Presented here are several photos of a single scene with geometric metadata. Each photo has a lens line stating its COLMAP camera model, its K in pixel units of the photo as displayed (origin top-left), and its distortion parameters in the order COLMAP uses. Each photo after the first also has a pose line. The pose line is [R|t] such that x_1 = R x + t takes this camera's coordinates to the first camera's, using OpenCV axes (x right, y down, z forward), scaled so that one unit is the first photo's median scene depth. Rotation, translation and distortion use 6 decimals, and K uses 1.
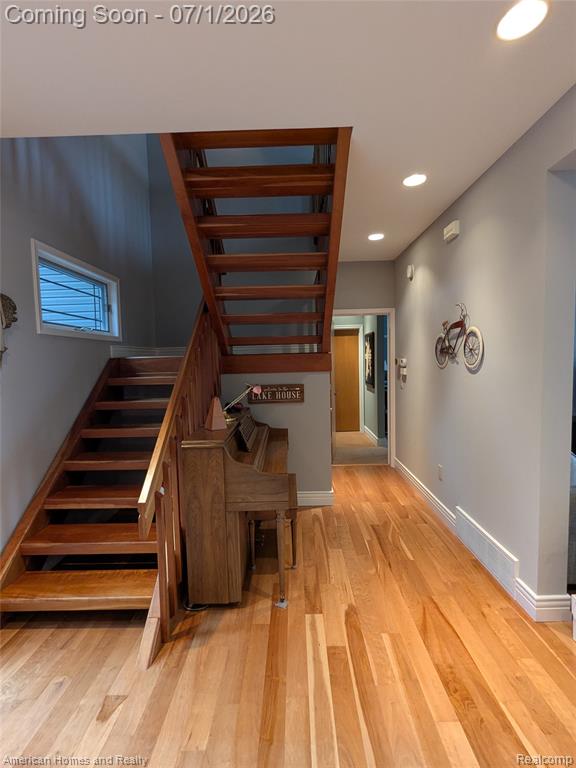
lens RADIAL K [[363.7, 0, 288.0], [0, 363.7, 384.0], [0, 0, 1]] dist [-0.003911, -0.000621]
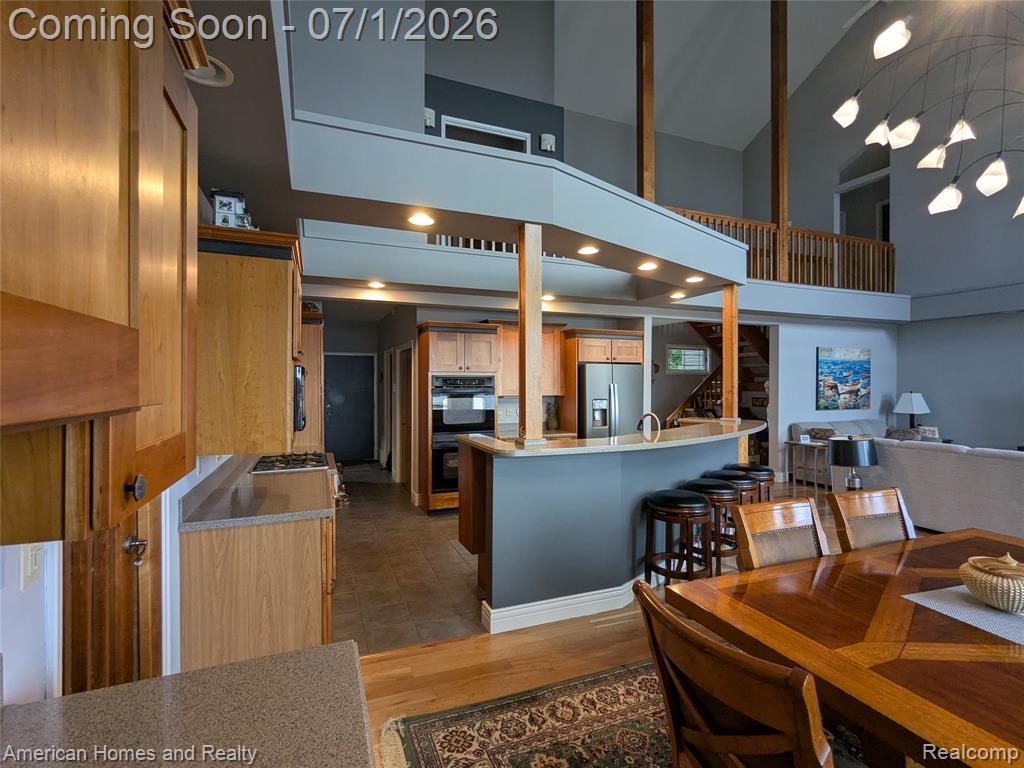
lens RADIAL K [[485.0, 0, 512.2], [0, 485.0, 386.3], [0, 0, 1]] dist [-0.003911, -0.000621]
pose [[0.388598, 0.032405, -0.920838, 3.181408], [-0.079010, 0.996872, 0.001738, 0.081464], [0.918014, 0.072080, 0.389943, -2.220417]]
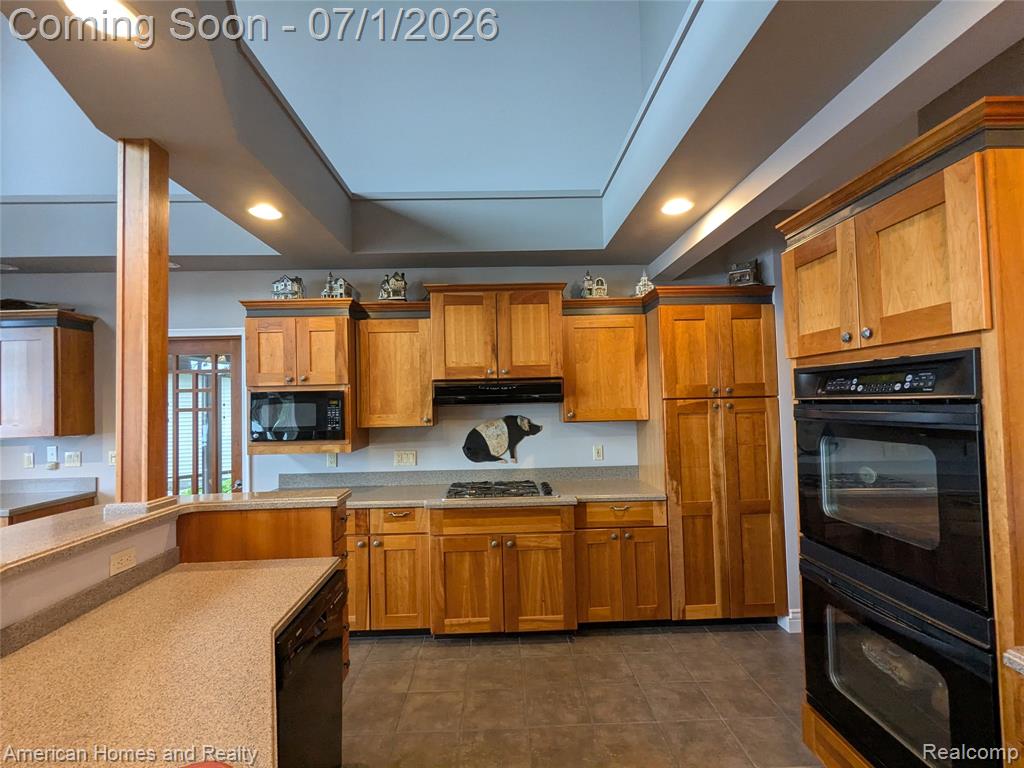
lens RADIAL K [[485.0, 0, 512.2], [0, 485.0, 386.3], [0, 0, 1]] dist [-0.003911, -0.000621]
pose [[-0.997888, 0.047638, -0.044154, 1.246797], [0.045787, 0.998067, 0.042031, 0.030586], [0.046071, 0.039921, -0.998140, -0.715833]]
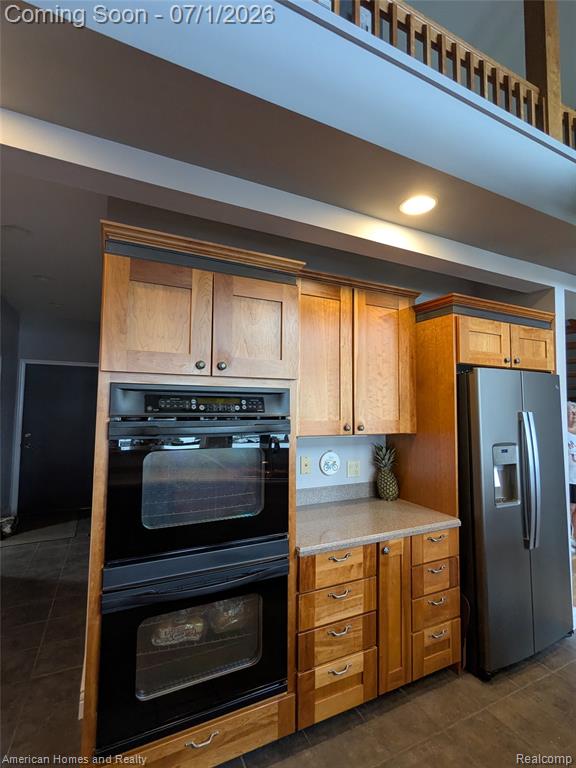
lens RADIAL K [[364.5, 0, 288.0], [0, 364.5, 384.0], [0, 0, 1]] dist [0.005131, 0.000316]
pose [[0.448987, -0.021895, -0.893270, 1.376600], [-0.088130, 0.993740, -0.068654, 0.079096], [0.889182, 0.109549, 0.444247, -1.623295]]
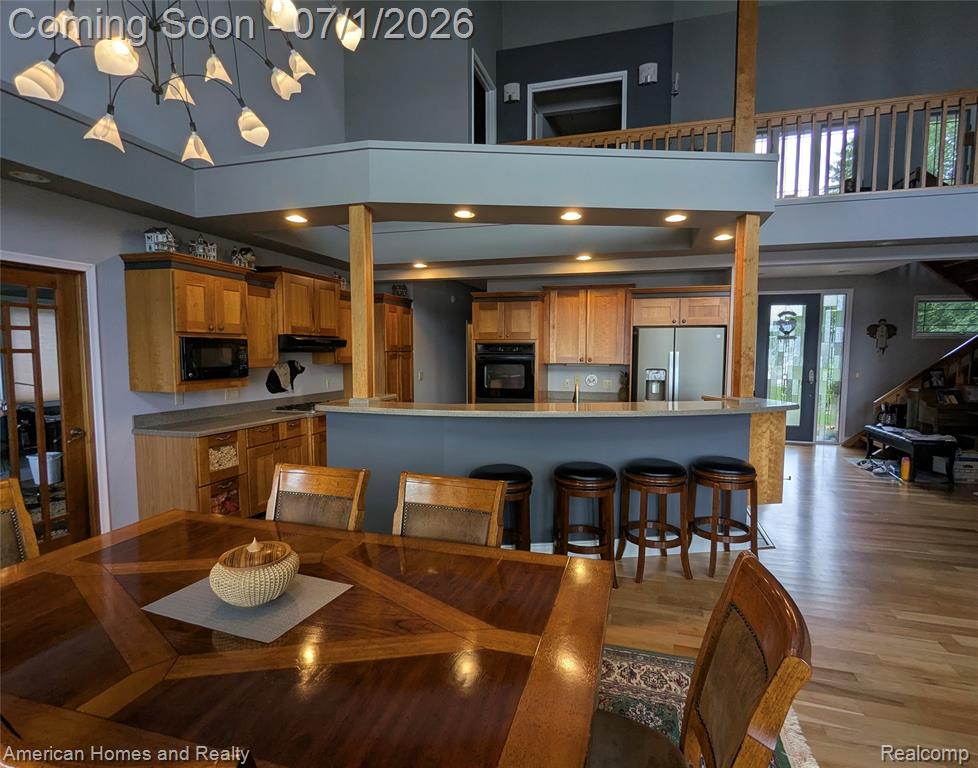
lens RADIAL K [[486.2, 0, 512.0], [0, 486.2, 384.0], [0, 0, 1]] dist [-0.001465, 0.000012]
pose [[-0.254372, 0.090192, -0.962892, 3.326288], [-0.069072, 0.991405, 0.111110, -0.029349], [0.964637, 0.094772, -0.245956, -0.703114]]
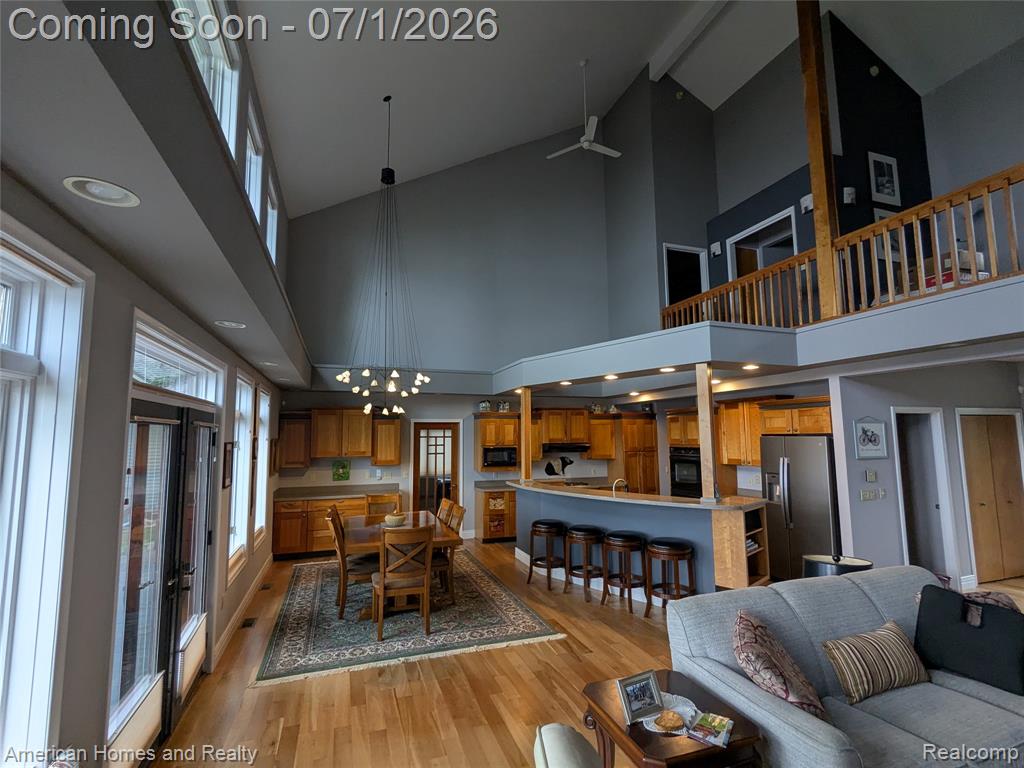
lens RADIAL K [[485.0, 0, 512.2], [0, 485.0, 386.3], [0, 0, 1]] dist [-0.003911, -0.000621]
pose [[-0.939456, -0.003679, -0.342650, 3.098809], [0.005480, 0.999653, -0.025758, -0.315204], [0.342626, -0.026076, -0.939110, 1.507832]]
